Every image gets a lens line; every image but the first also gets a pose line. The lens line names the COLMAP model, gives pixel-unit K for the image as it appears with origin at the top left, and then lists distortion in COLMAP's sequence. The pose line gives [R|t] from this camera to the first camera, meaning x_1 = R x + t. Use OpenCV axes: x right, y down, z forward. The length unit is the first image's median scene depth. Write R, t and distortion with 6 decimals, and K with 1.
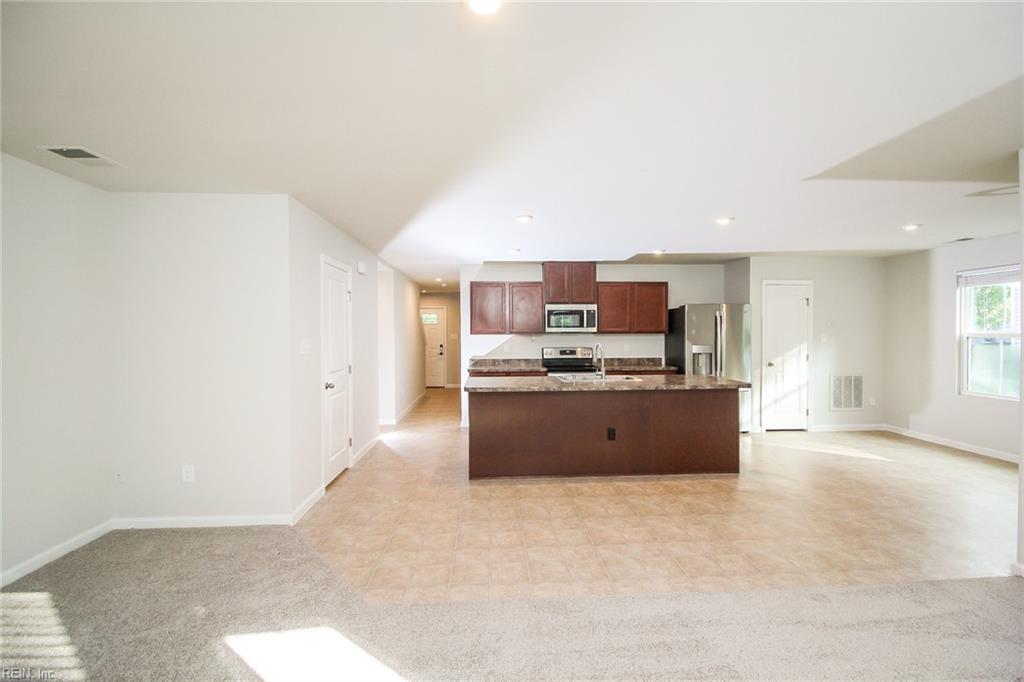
lens RADIAL K [[484.9, 0, 517.0], [0, 484.9, 329.4], [0, 0, 1]] dist [0.030816, -0.030883]
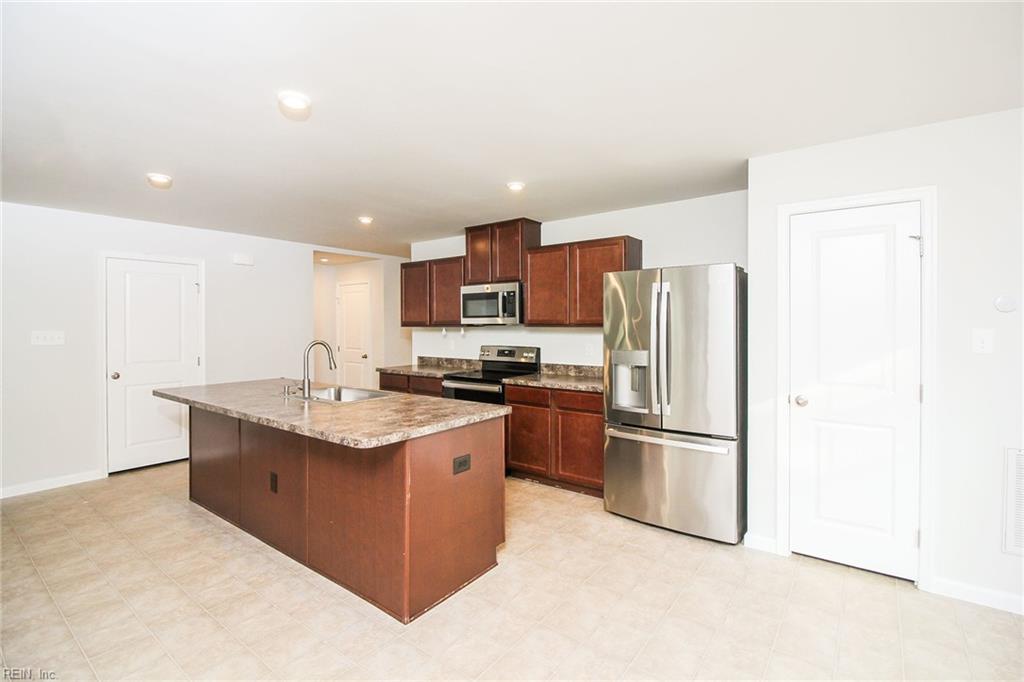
lens RADIAL K [[475.6, 0, 515.1], [0, 475.6, 318.7], [0, 0, 1]] dist [-0.015322, -0.000511]
pose [[0.748557, -0.006678, -0.663036, 0.592766], [0.007723, 0.999969, -0.001353, -0.001192], [0.663025, -0.004107, 0.748586, 0.513194]]
